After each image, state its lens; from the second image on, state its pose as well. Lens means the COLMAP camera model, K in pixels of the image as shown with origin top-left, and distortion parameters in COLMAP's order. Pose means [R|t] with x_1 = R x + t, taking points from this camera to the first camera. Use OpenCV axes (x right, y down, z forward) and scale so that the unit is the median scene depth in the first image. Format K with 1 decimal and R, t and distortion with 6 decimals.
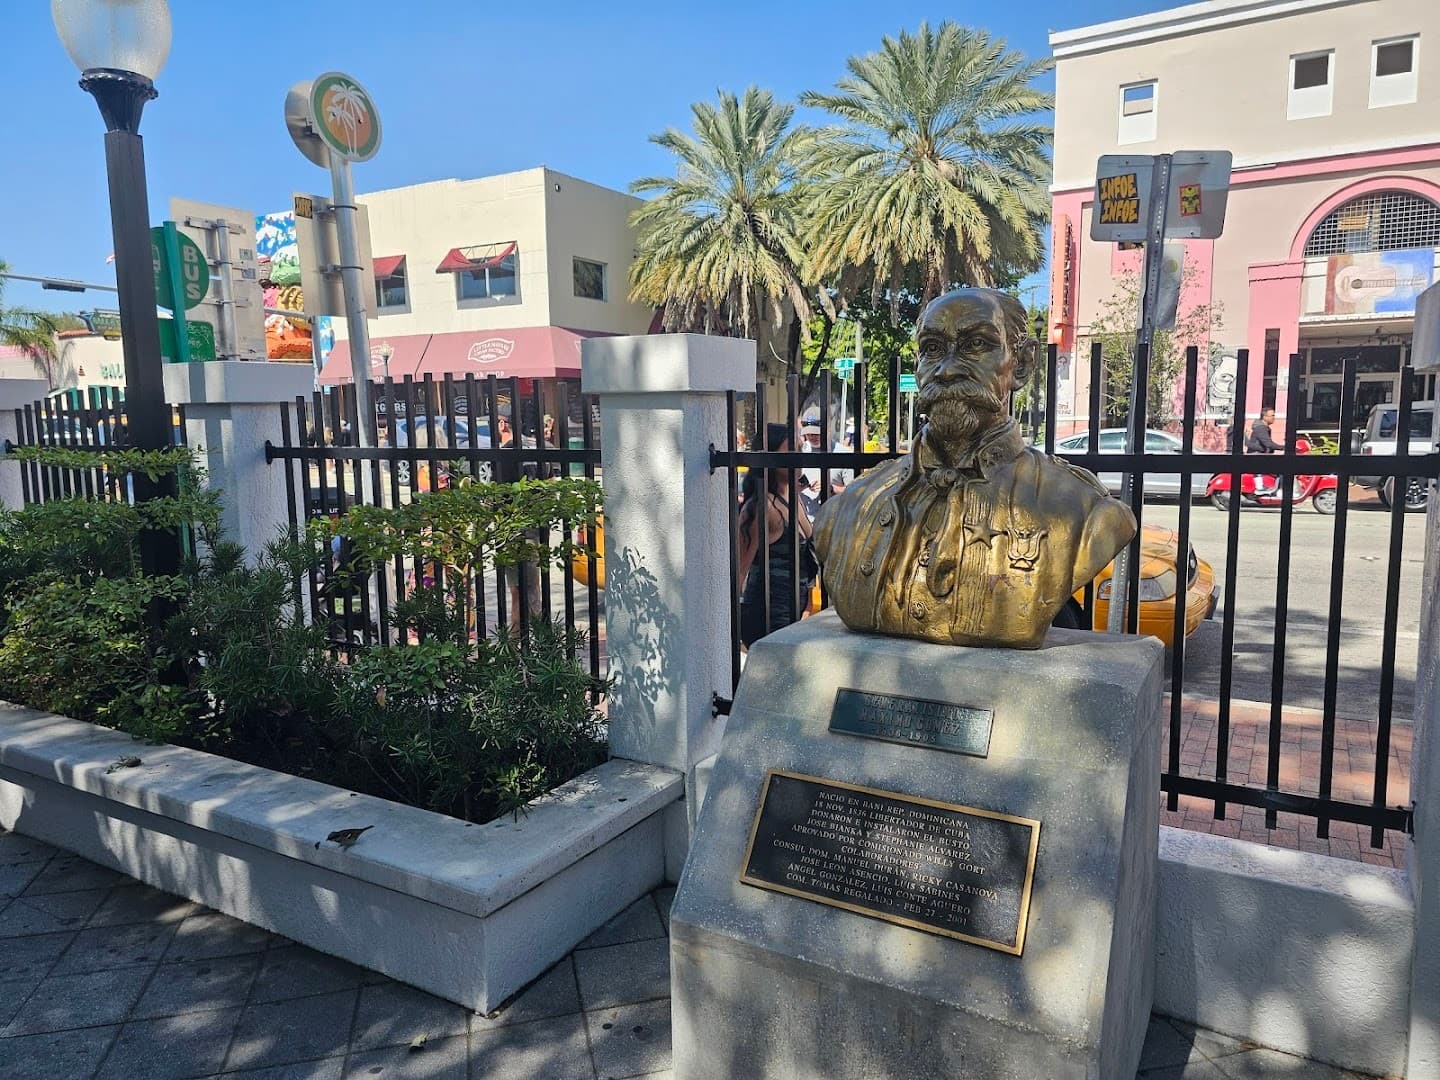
lens RADIAL K [[989.5, 0, 720.0], [0, 989.5, 540.0], [0, 0, 1]] dist [0.082701, -0.034220]
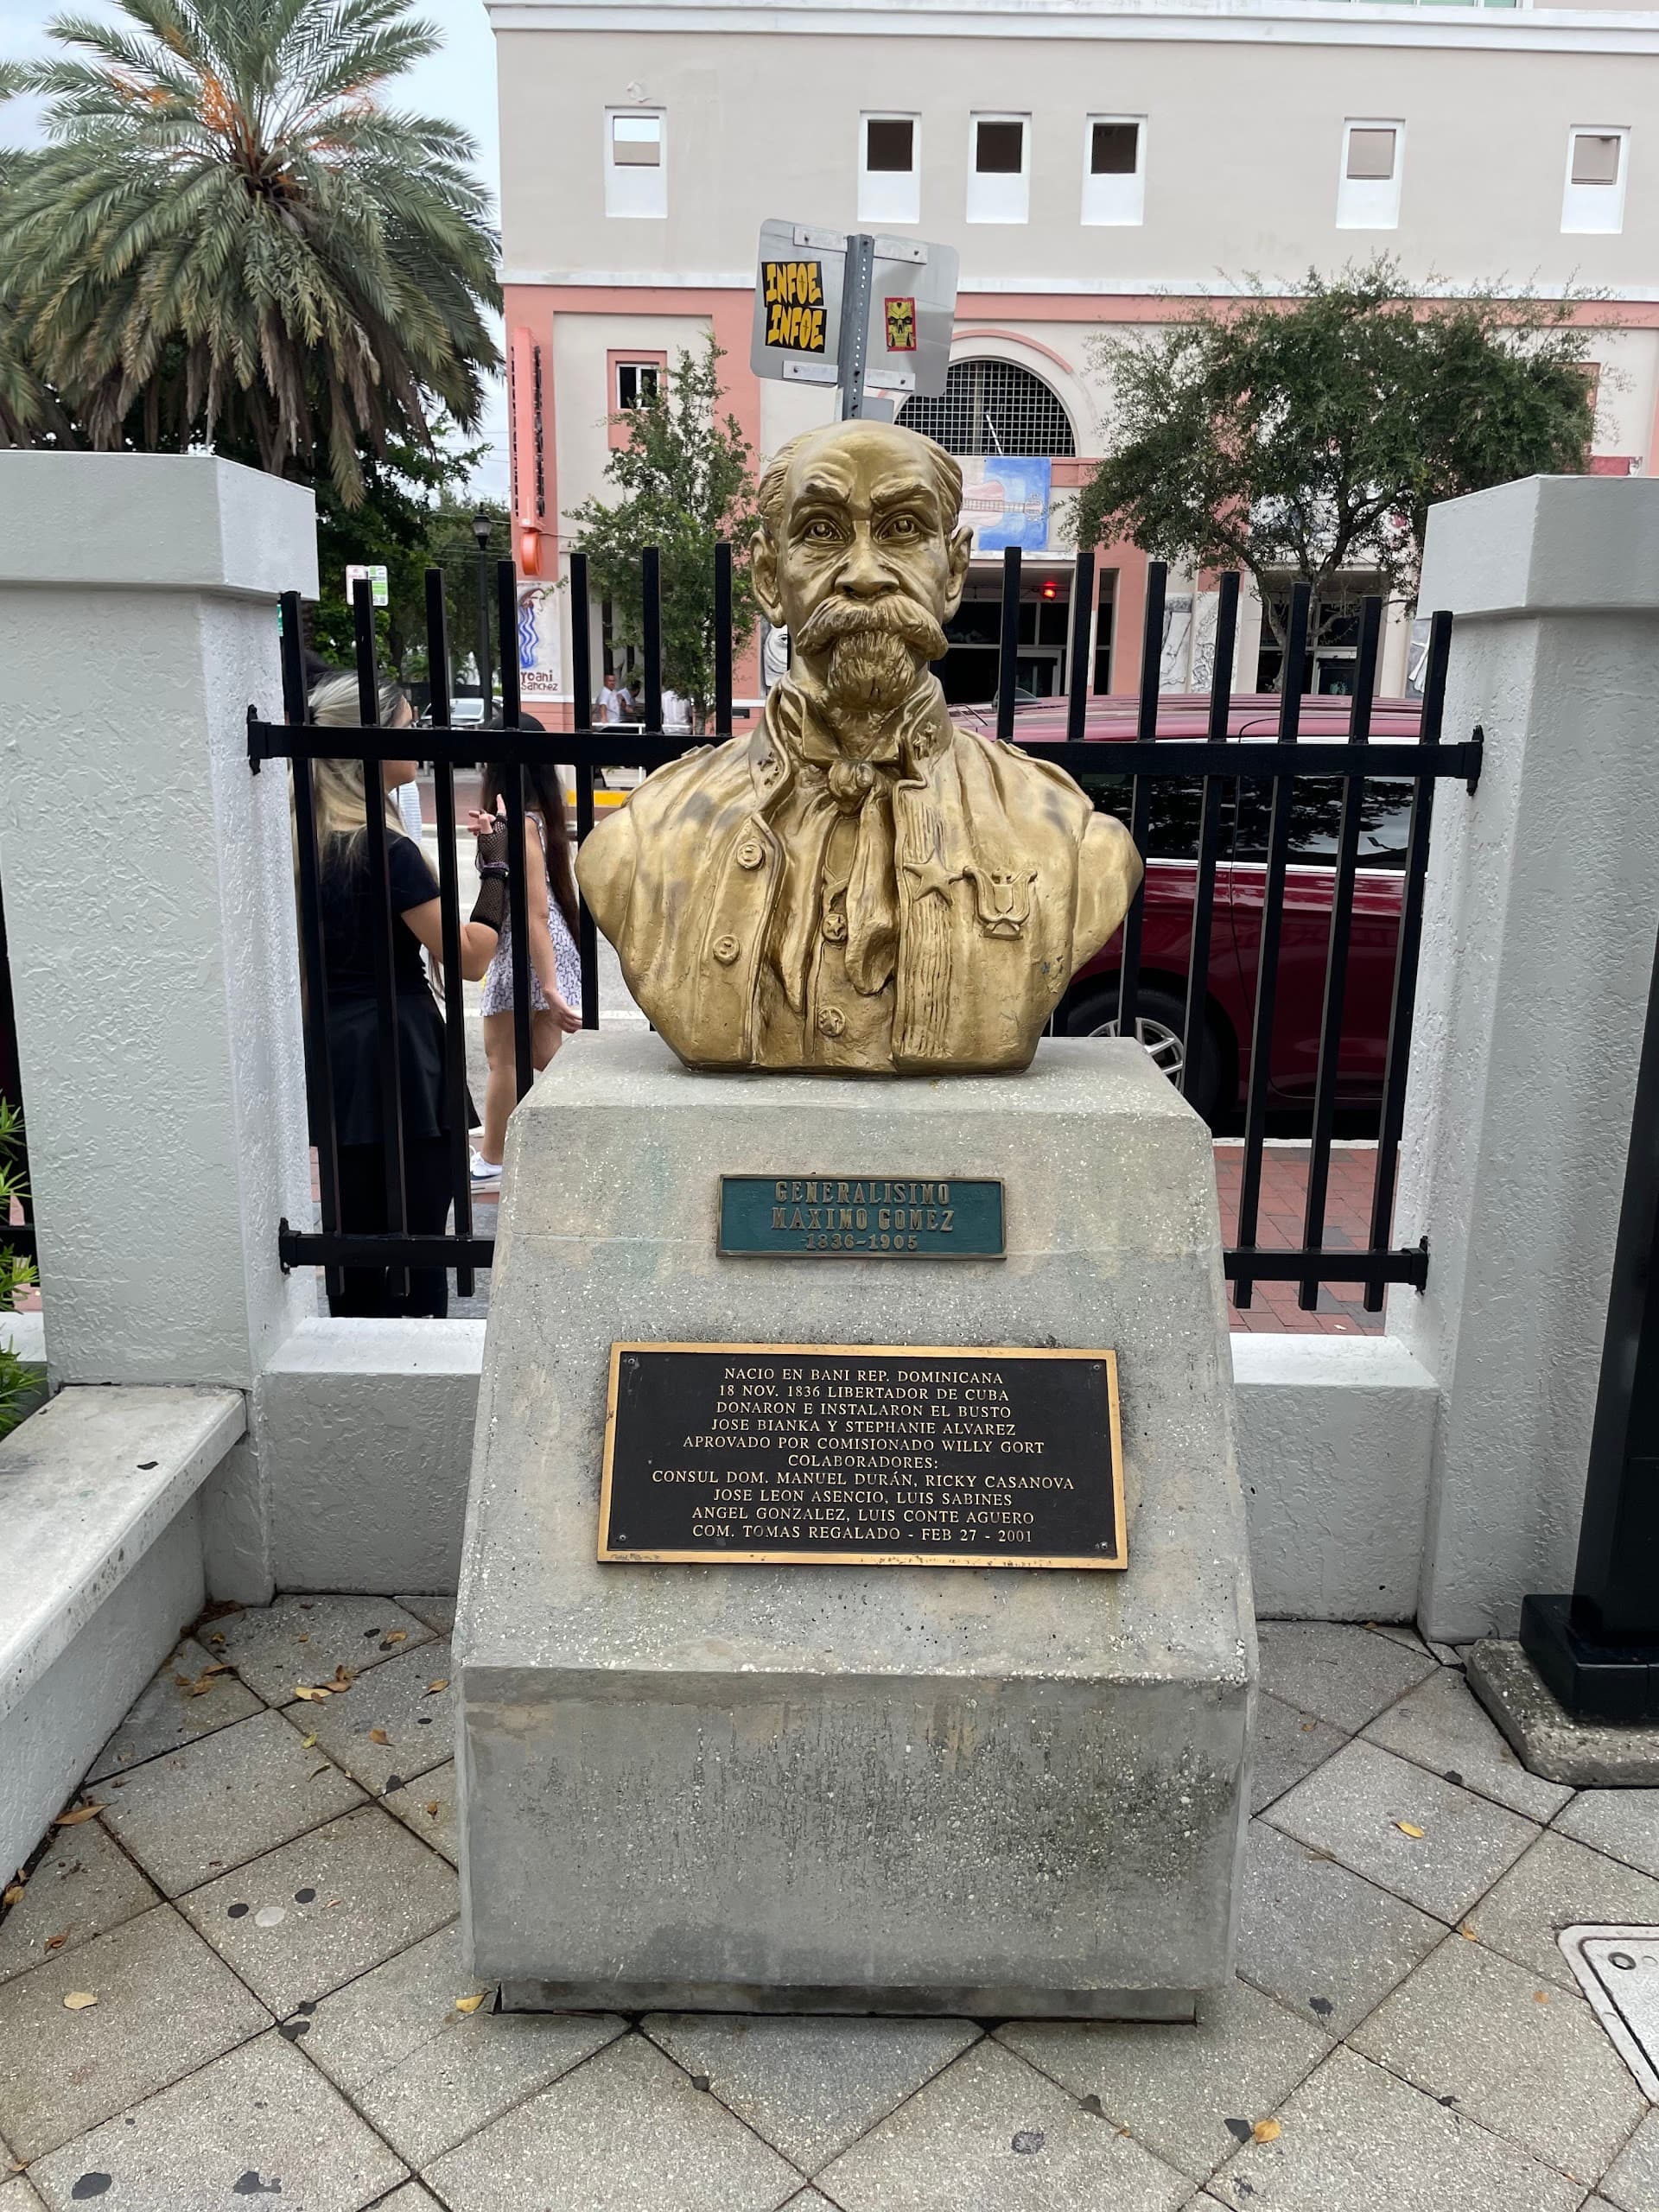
lens RADIAL K [[1725.2, 0, 829.5], [0, 1725.2, 1106.0], [0, 0, 1]] dist [0.151715, -0.293738]
pose [[0.862643, -0.090748, 0.497606, -0.285768], [0.036104, 0.992312, 0.118377, 0.003580], [-0.504523, -0.084151, 0.859287, 0.168664]]
